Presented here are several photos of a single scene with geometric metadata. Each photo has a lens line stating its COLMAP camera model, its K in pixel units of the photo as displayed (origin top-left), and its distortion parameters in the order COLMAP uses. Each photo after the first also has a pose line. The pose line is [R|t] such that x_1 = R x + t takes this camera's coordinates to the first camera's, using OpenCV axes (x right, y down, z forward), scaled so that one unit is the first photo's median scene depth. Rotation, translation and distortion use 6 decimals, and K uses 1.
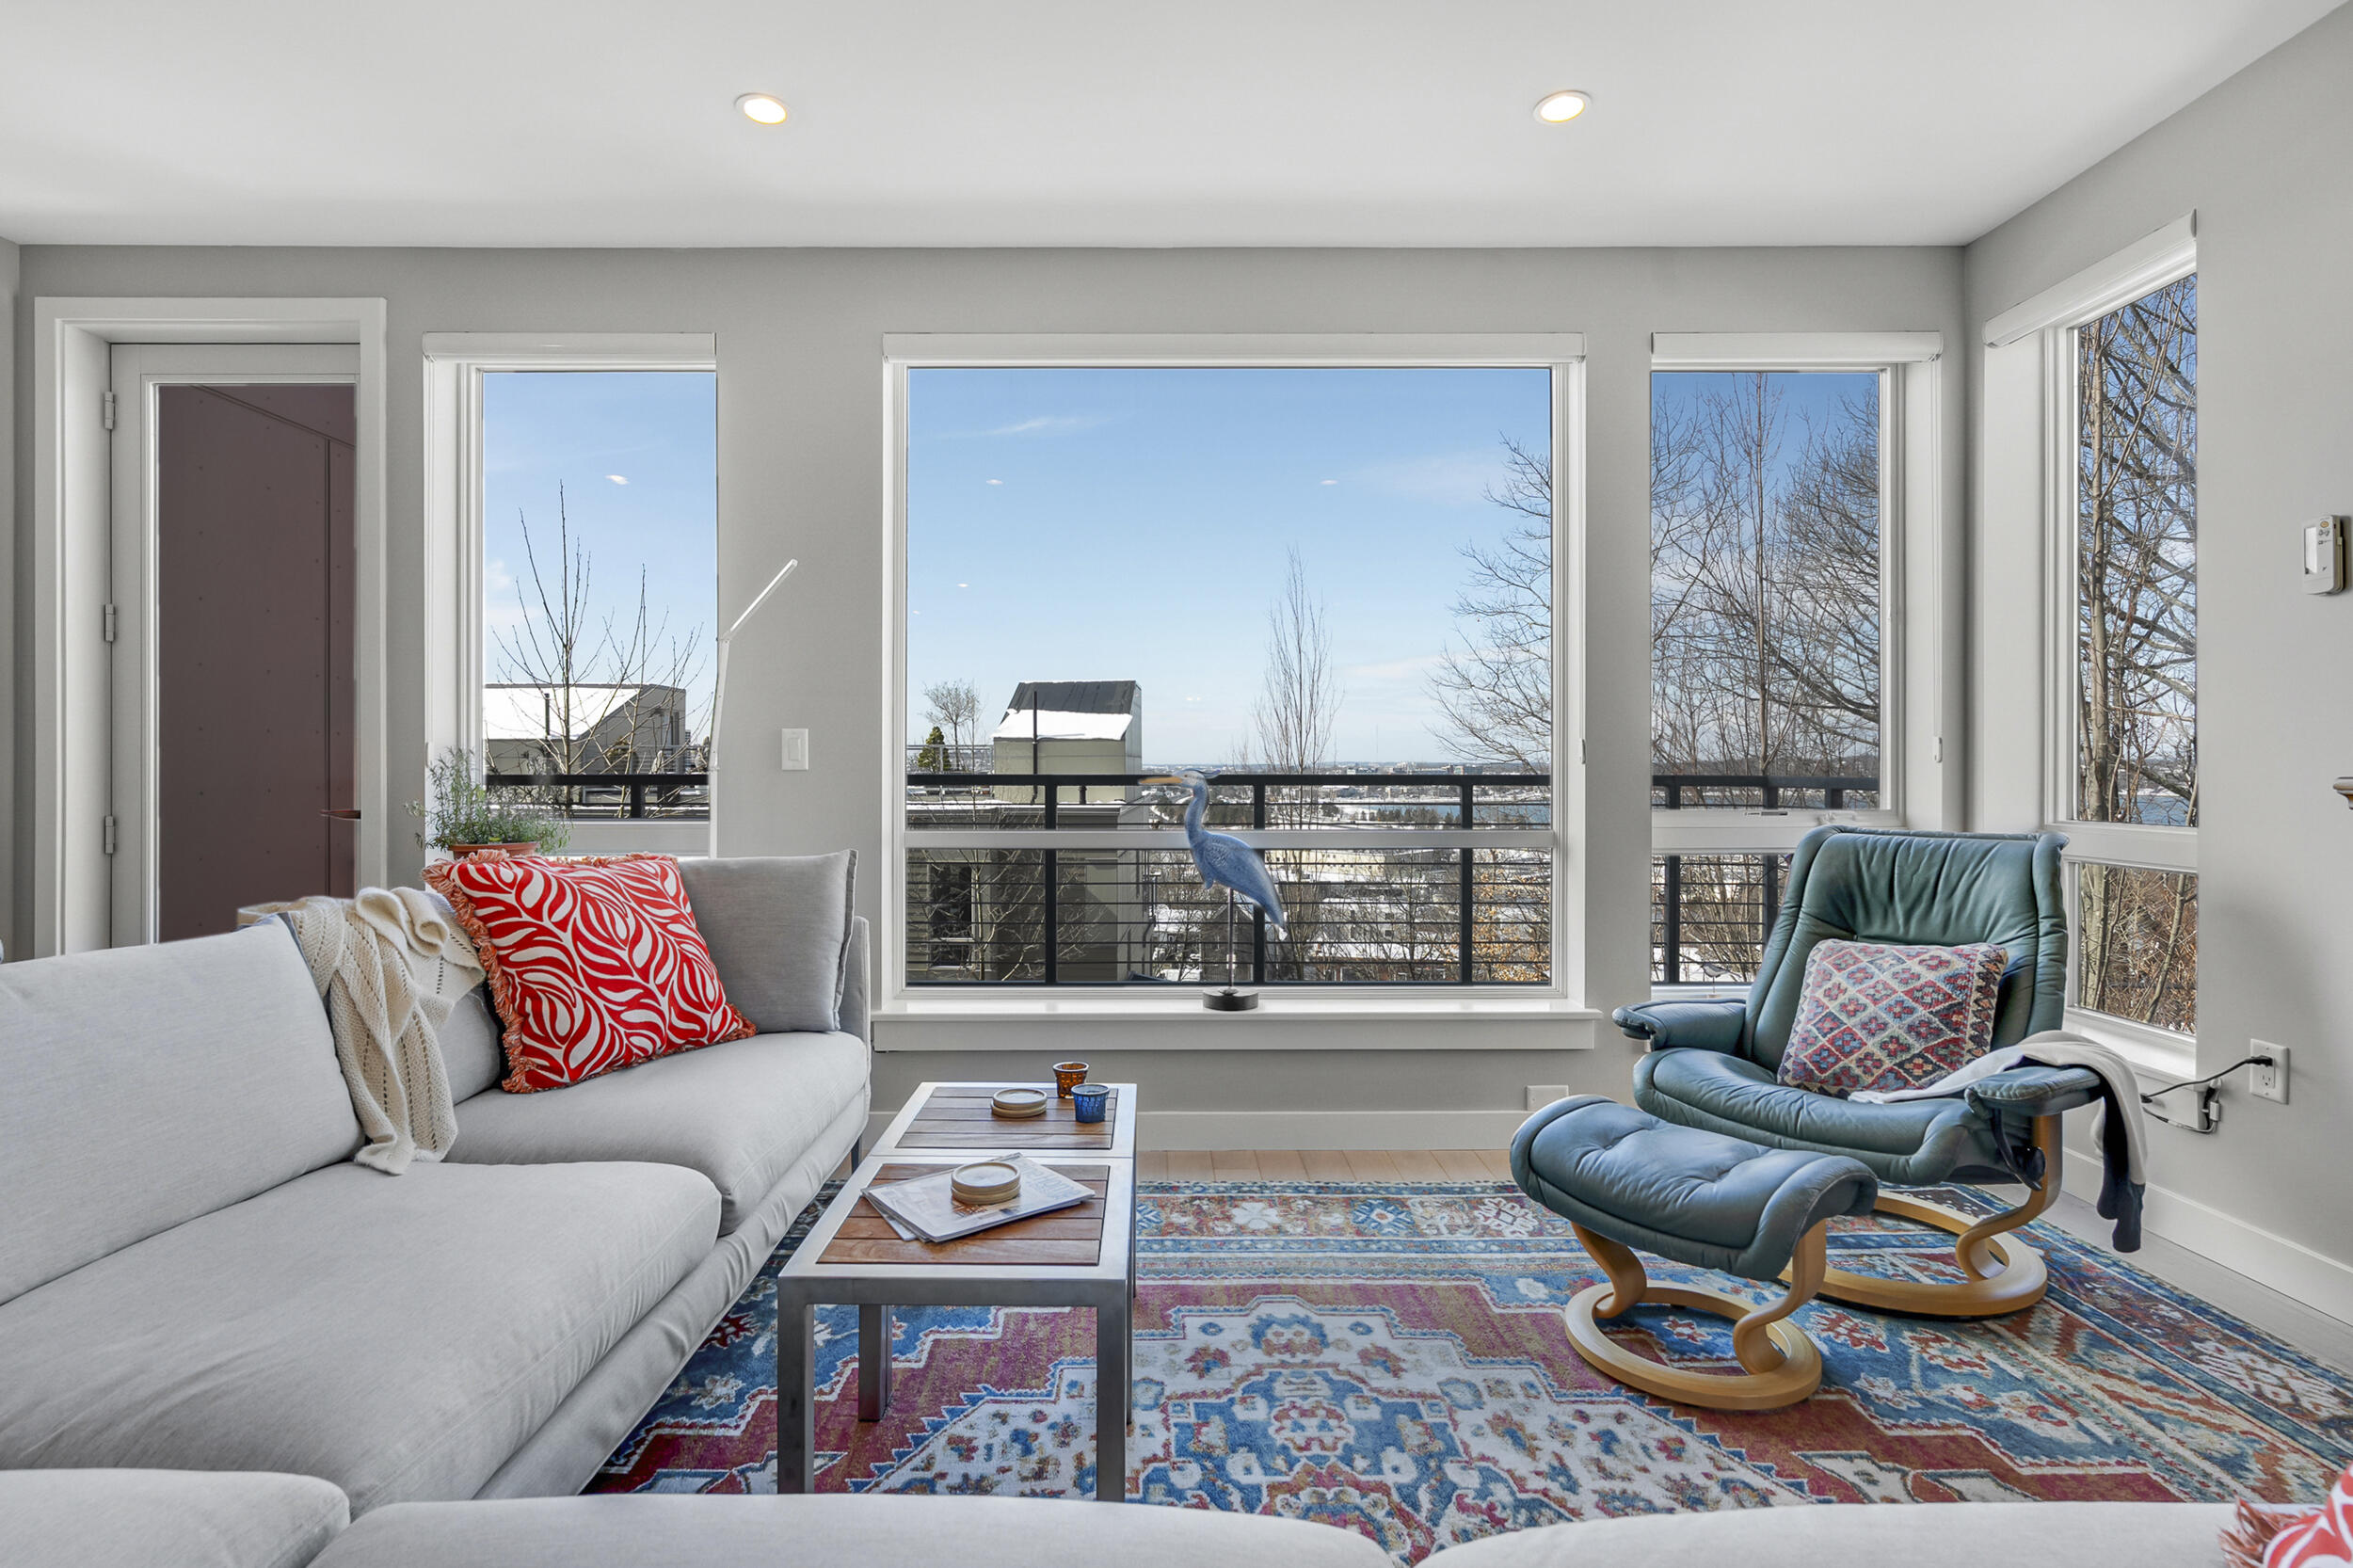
lens RADIAL K [[1113.5, 0, 1161.9], [0, 1113.5, 761.2], [0, 0, 1]] dist [-0.005051, 0.001077]
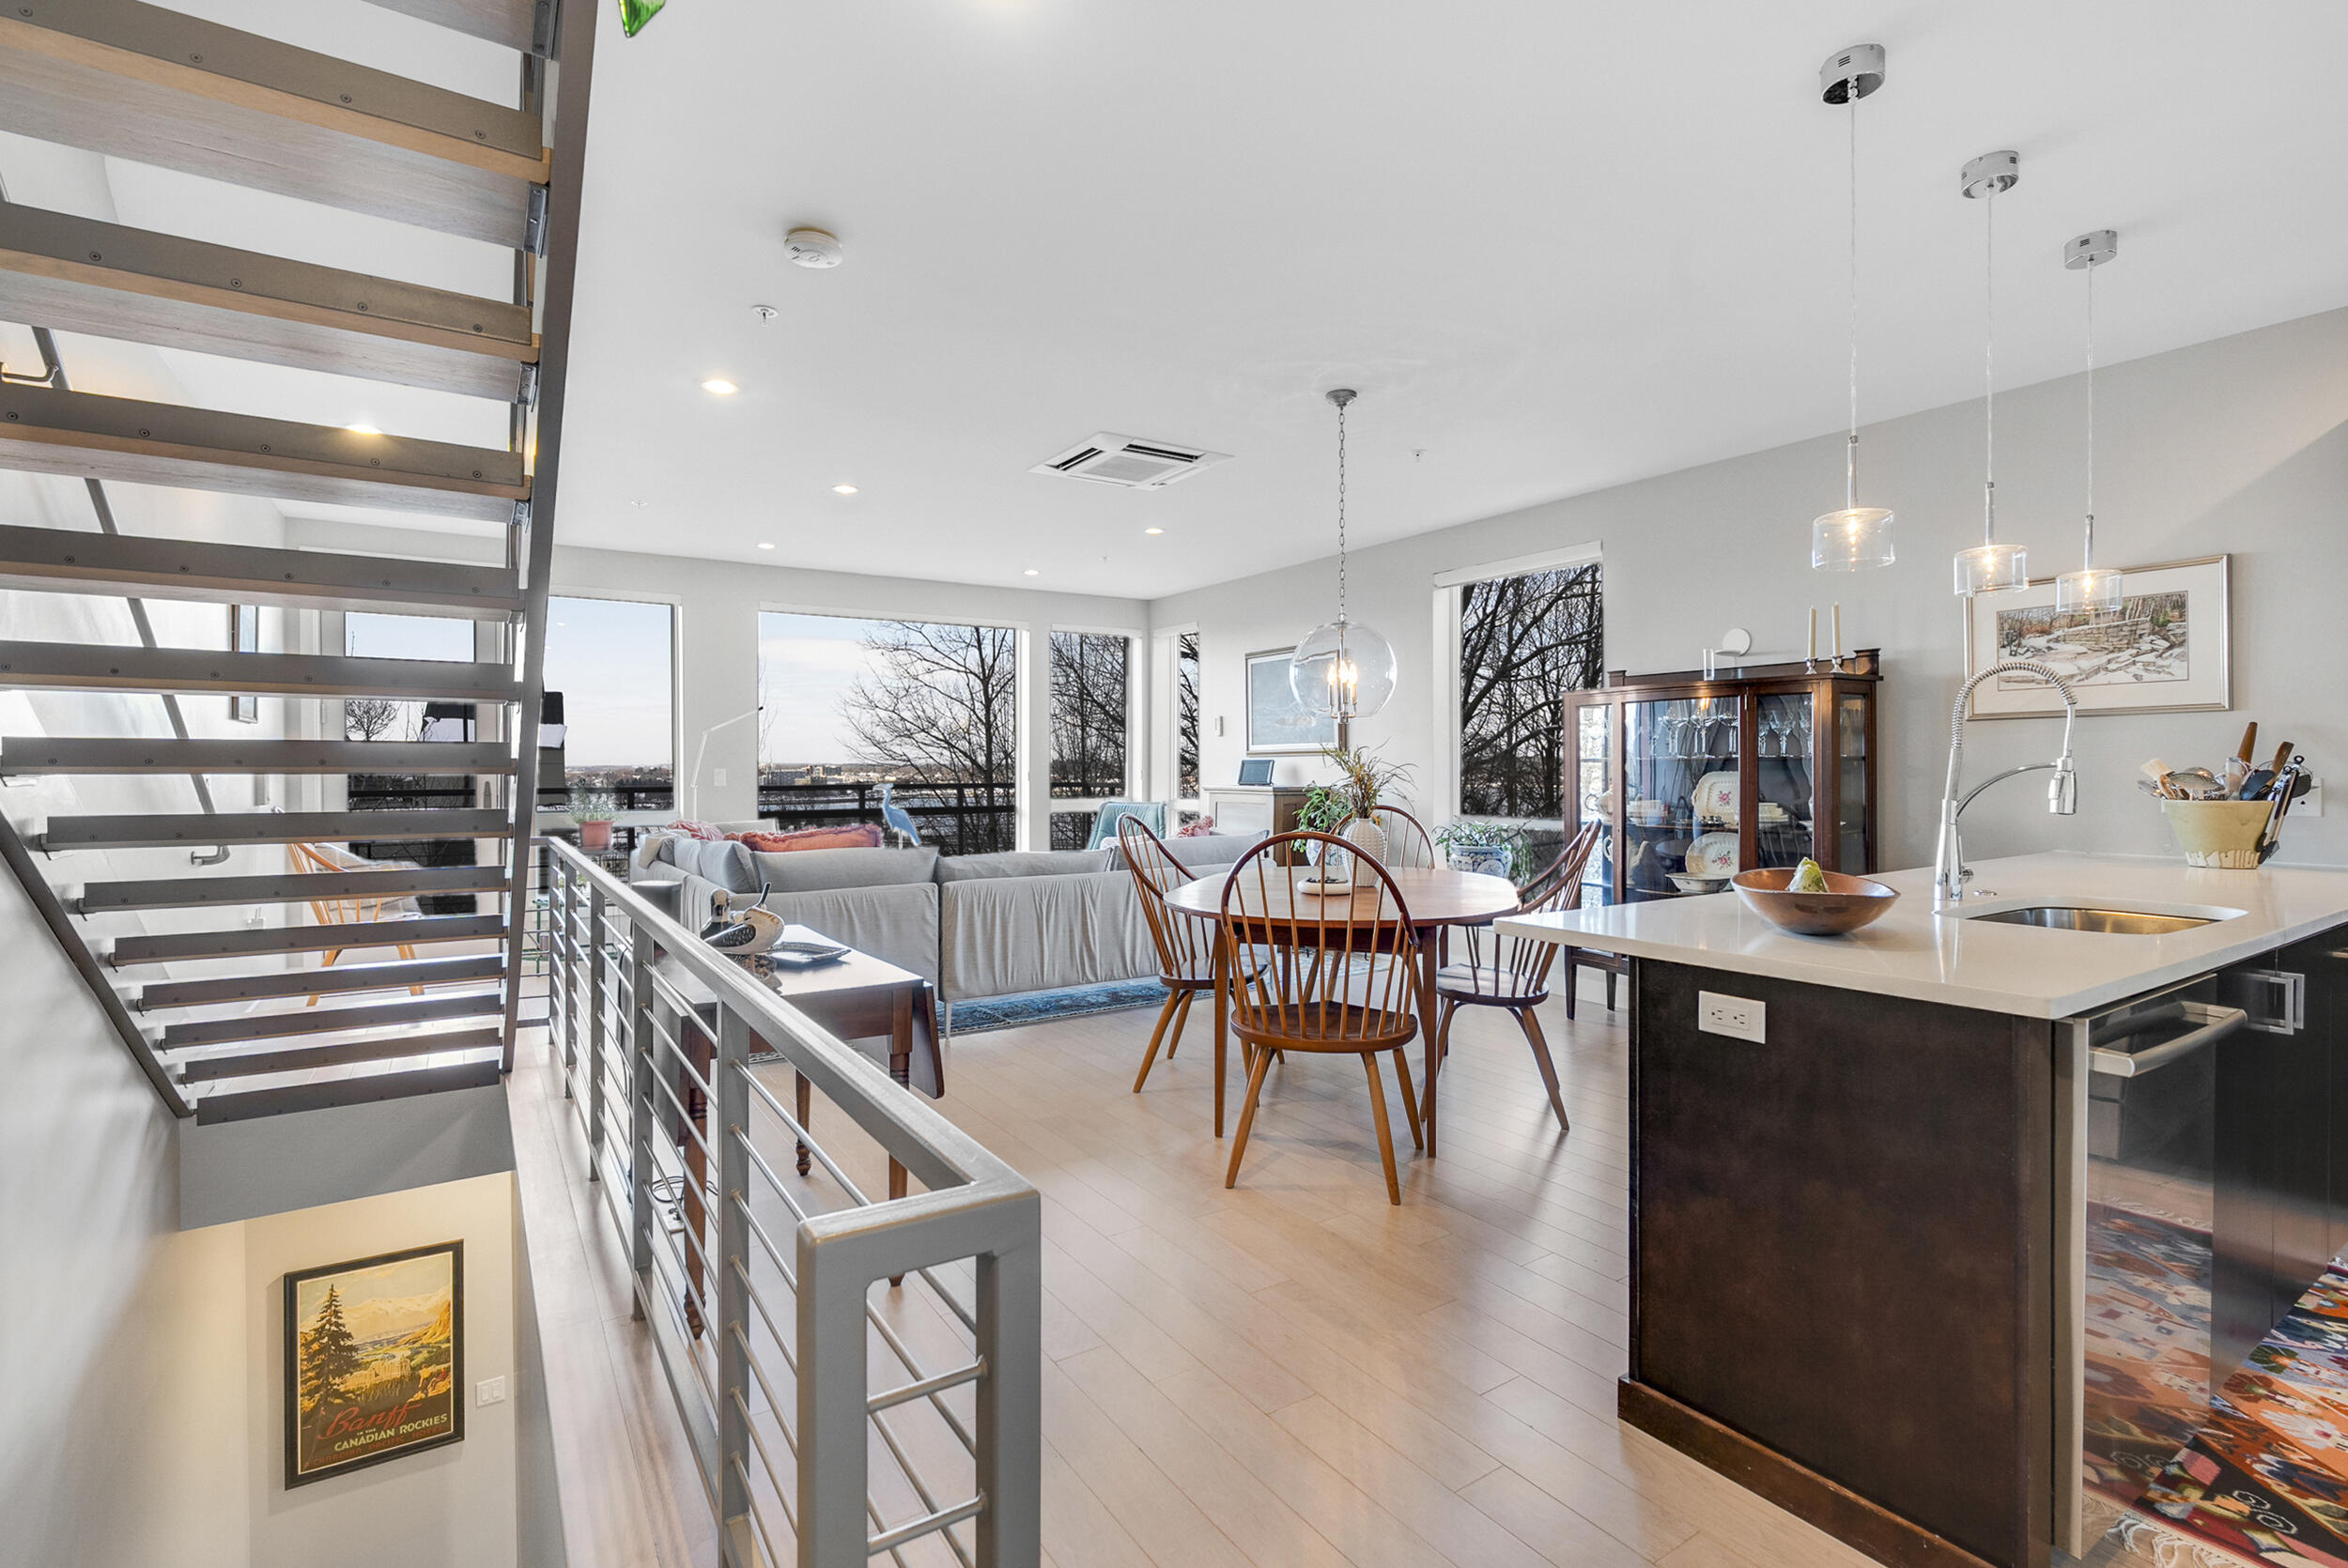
lens RADIAL K [[1071.6, 0, 1163.4], [0, 1071.6, 778.8], [0, 0, 1]] dist [-0.014296, 0.001747]
pose [[0.840015, -0.009504, 0.542480, -0.971987], [0.000911, 0.999870, 0.016106, -0.056637], [-0.542563, -0.013035, 0.839914, -1.742861]]
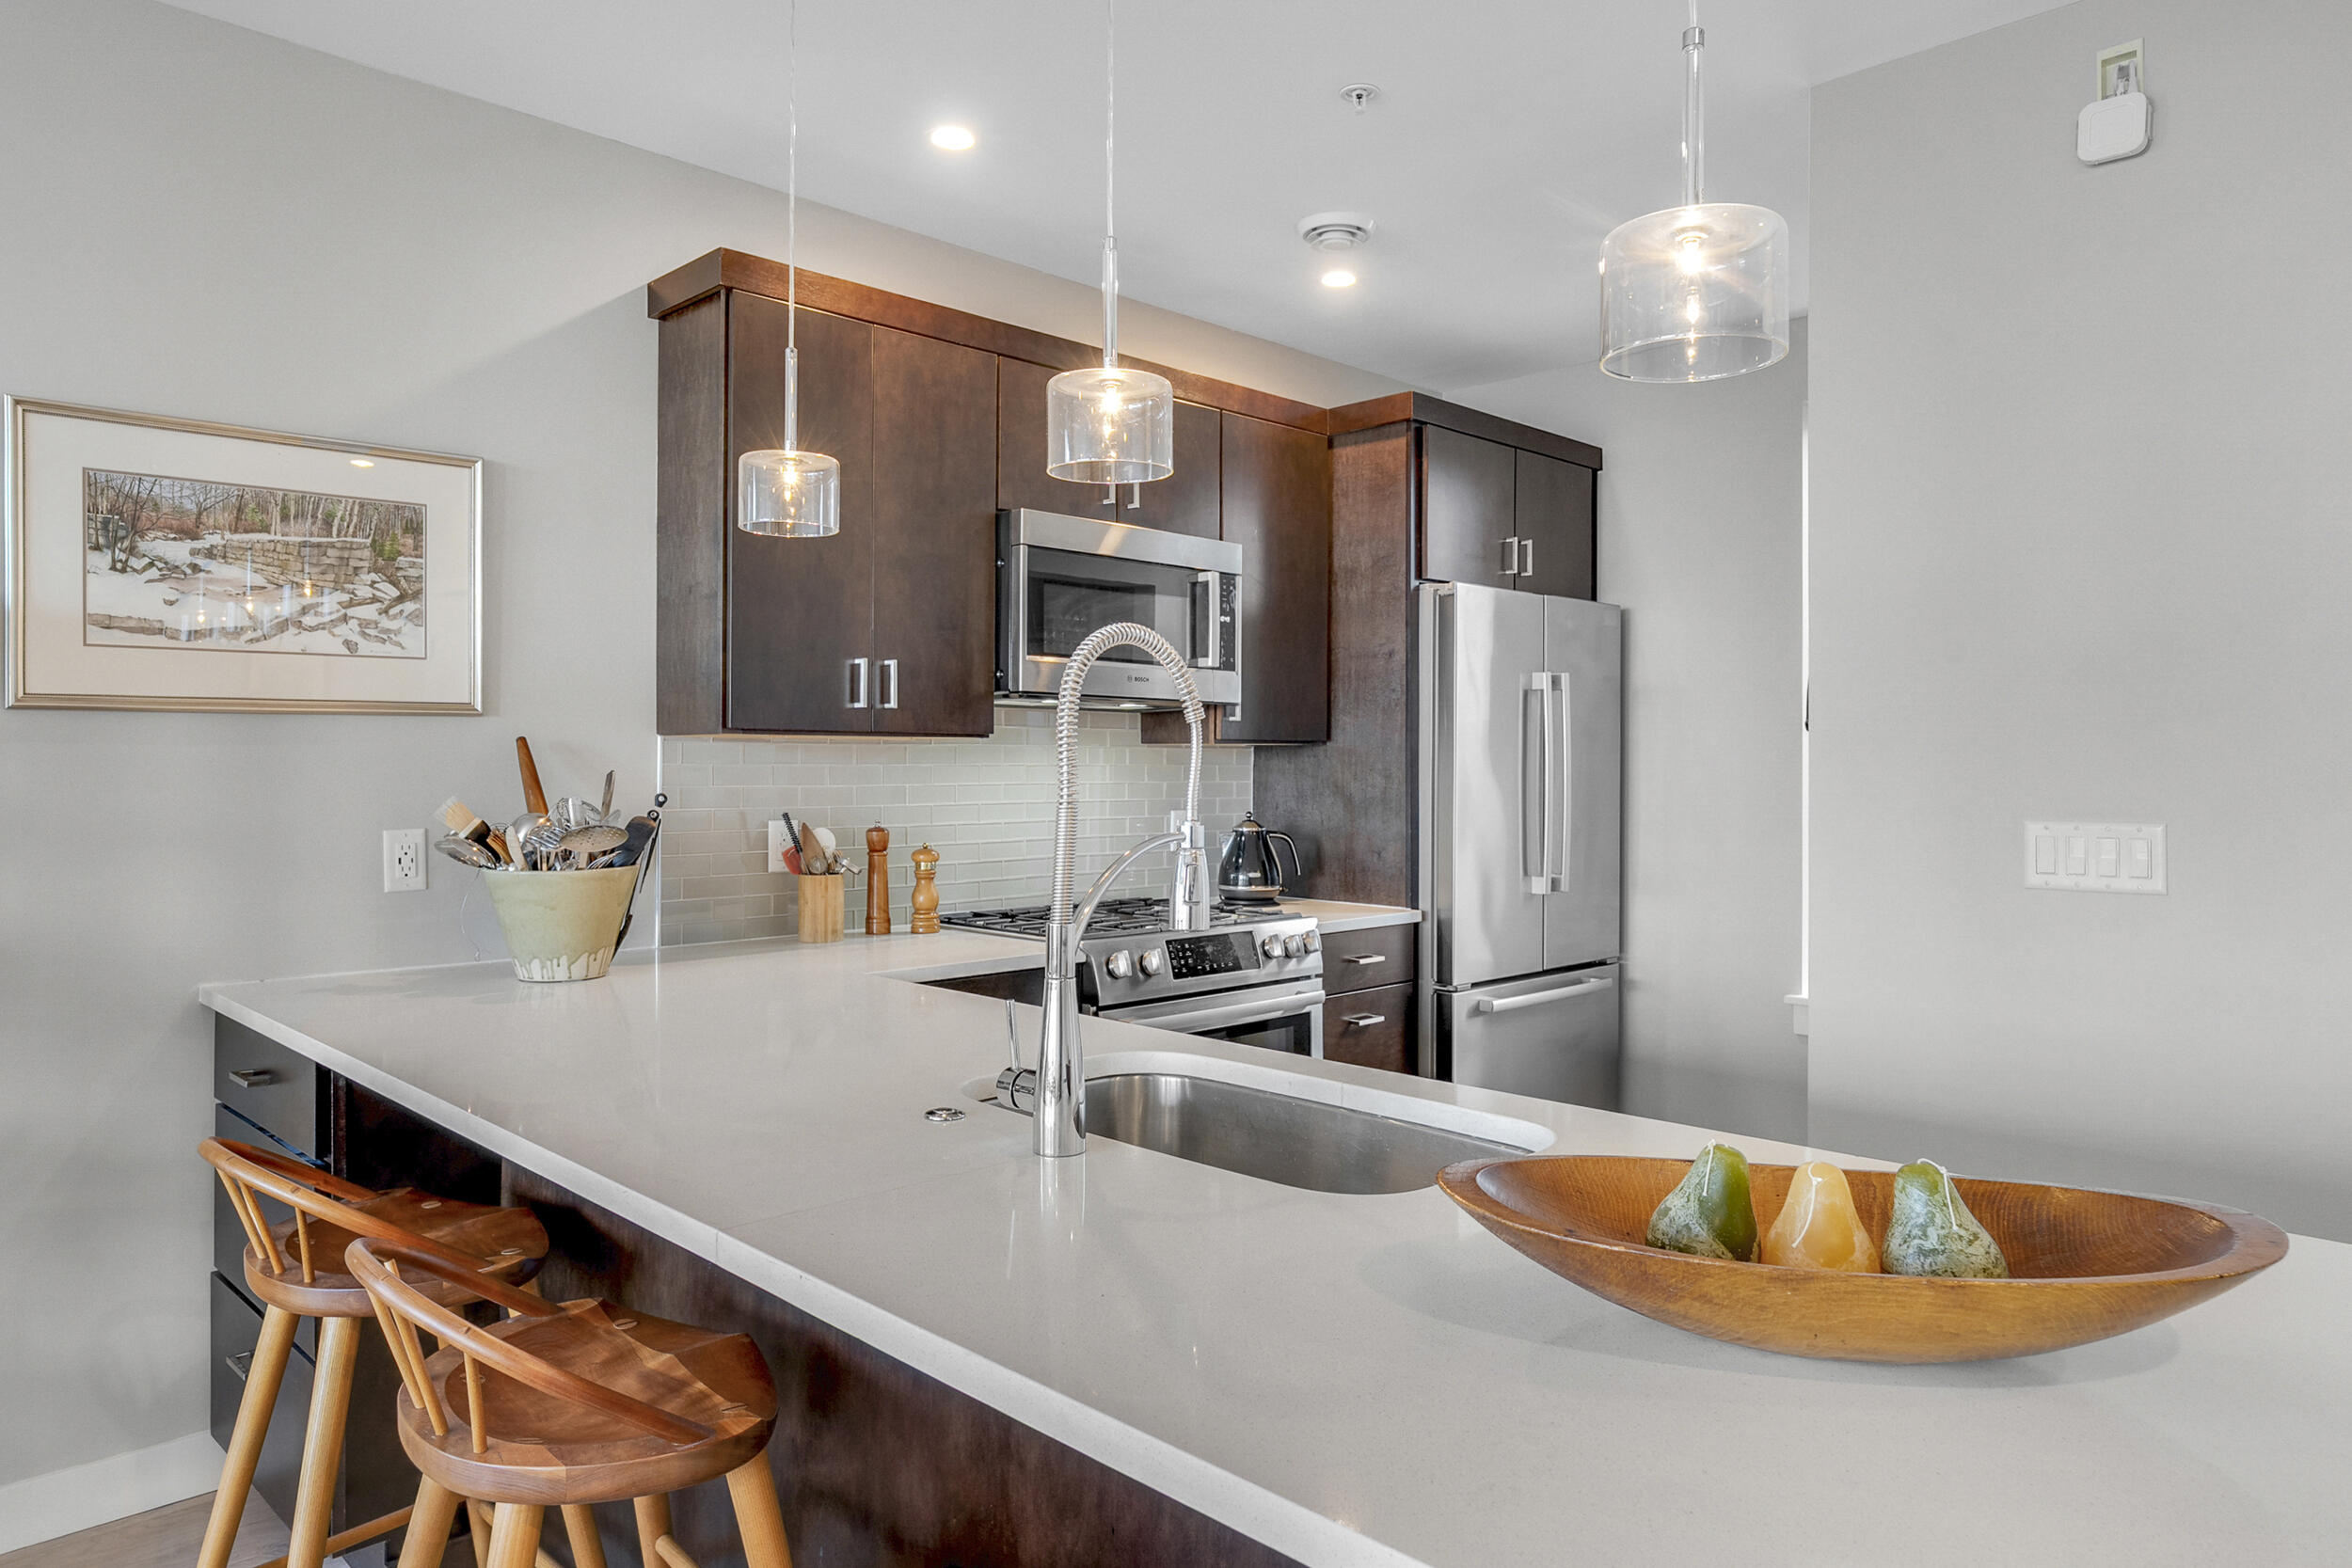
lens RADIAL K [[1487.5, 0, 1173.1], [0, 1487.5, 754.2], [0, 0, 1]] dist [-0.006689, 0.005750]
pose [[-0.700385, 0.003744, 0.713756, -0.283050], [-0.006286, 0.999915, -0.011414, -0.081600], [-0.713738, -0.012480, -0.700302, -0.913036]]
